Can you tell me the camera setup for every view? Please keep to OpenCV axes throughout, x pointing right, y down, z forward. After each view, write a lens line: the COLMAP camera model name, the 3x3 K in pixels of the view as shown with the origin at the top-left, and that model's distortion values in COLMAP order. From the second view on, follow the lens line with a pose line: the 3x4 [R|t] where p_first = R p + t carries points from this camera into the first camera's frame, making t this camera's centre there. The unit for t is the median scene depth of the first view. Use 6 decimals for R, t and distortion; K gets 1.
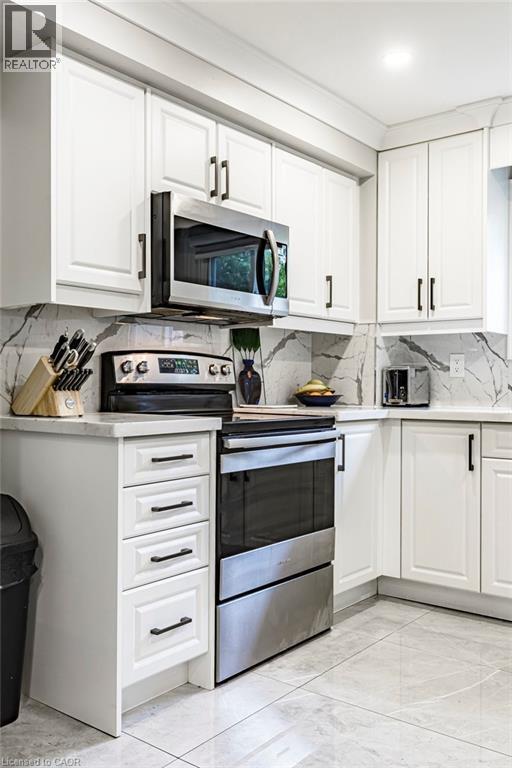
lens RADIAL K [[719.9, 0, 255.1], [0, 719.9, 384.4], [0, 0, 1]] dist [0.071806, 0.000000]
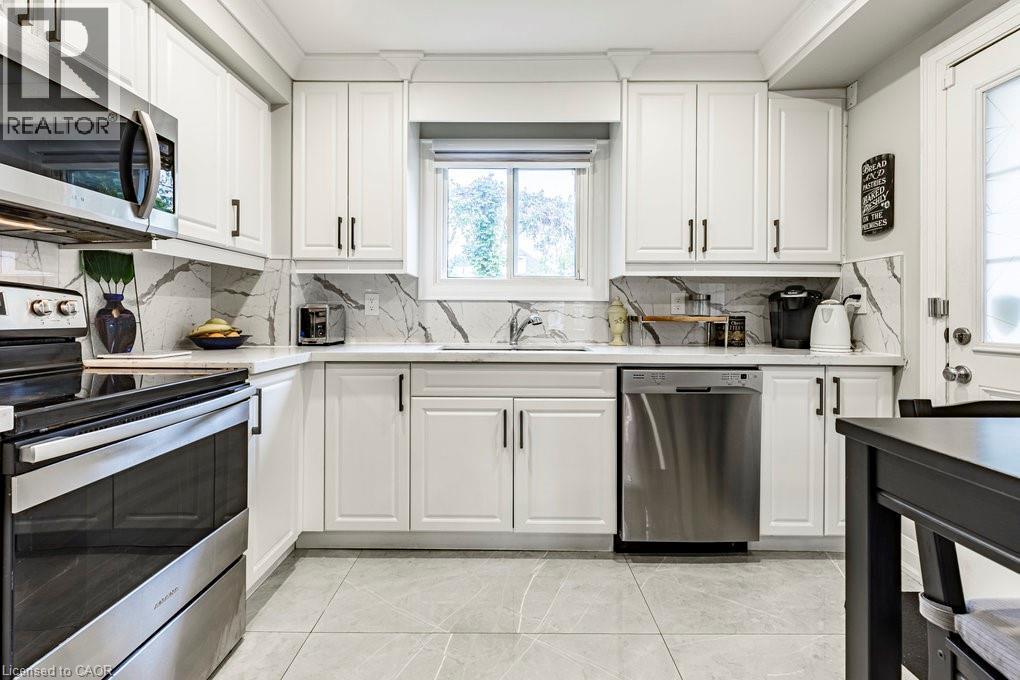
lens RADIAL K [[471.1, 0, 511.7], [0, 471.1, 314.2], [0, 0, 1]] dist [-0.002732, -0.001070]
pose [[0.794043, -0.000855, 0.607861, 0.023139], [0.000511, 1.000000, 0.000740, -0.013768], [-0.607861, -0.000277, 0.794043, 0.365674]]
